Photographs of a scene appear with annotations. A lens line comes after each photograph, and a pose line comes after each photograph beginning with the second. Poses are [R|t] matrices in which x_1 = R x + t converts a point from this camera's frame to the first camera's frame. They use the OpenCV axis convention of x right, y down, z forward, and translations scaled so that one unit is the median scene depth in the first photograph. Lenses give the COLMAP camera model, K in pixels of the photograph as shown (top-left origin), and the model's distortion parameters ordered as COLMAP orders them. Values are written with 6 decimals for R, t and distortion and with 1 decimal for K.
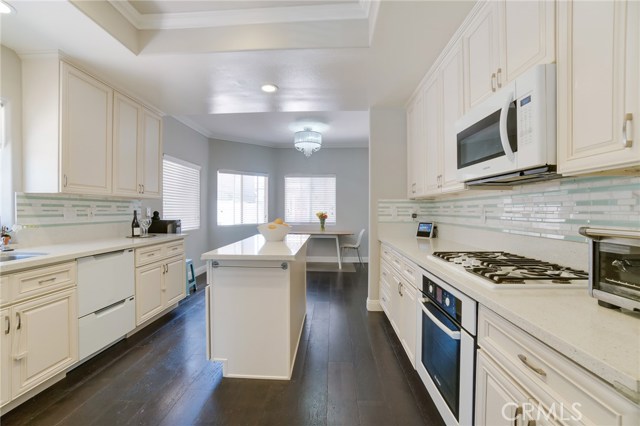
lens RADIAL K [[287.7, 0, 318.6], [0, 287.7, 213.8], [0, 0, 1]] dist [-0.032128, 0.008133]
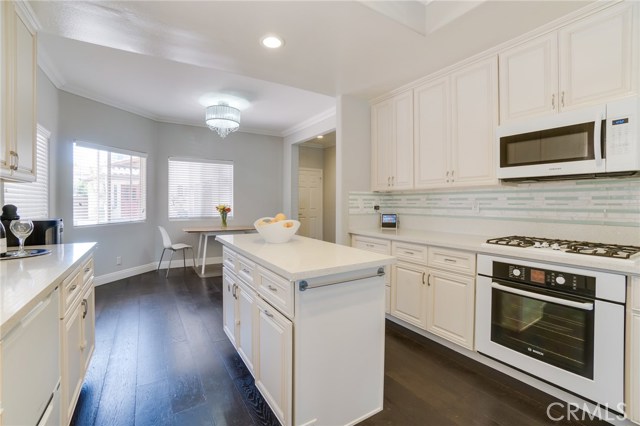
lens RADIAL K [[287.7, 0, 322.2], [0, 287.7, 204.1], [0, 0, 1]] dist [-0.032128, 0.008133]
pose [[0.821949, -0.005112, 0.569539, -0.513563], [0.008028, 0.999964, -0.002611, -0.006455], [-0.569505, 0.006719, 0.821960, 0.310717]]
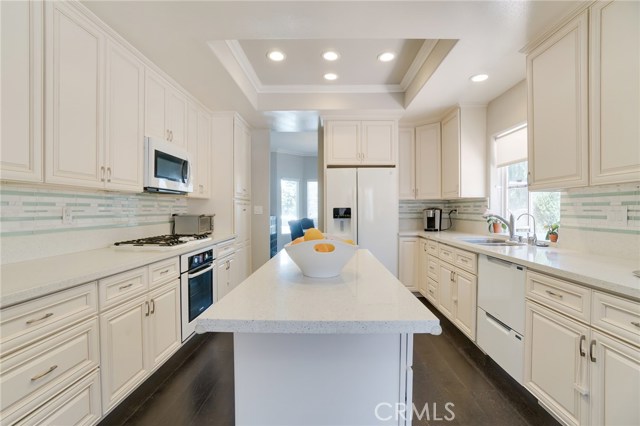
lens RADIAL K [[287.7, 0, 320.8], [0, 287.7, 213.7], [0, 0, 1]] dist [-0.032128, 0.008133]
pose [[-0.999549, -0.001358, -0.030010, -0.138935], [-0.002101, 0.999692, 0.024736, -0.017735], [0.029967, 0.024788, -0.999243, 1.529682]]
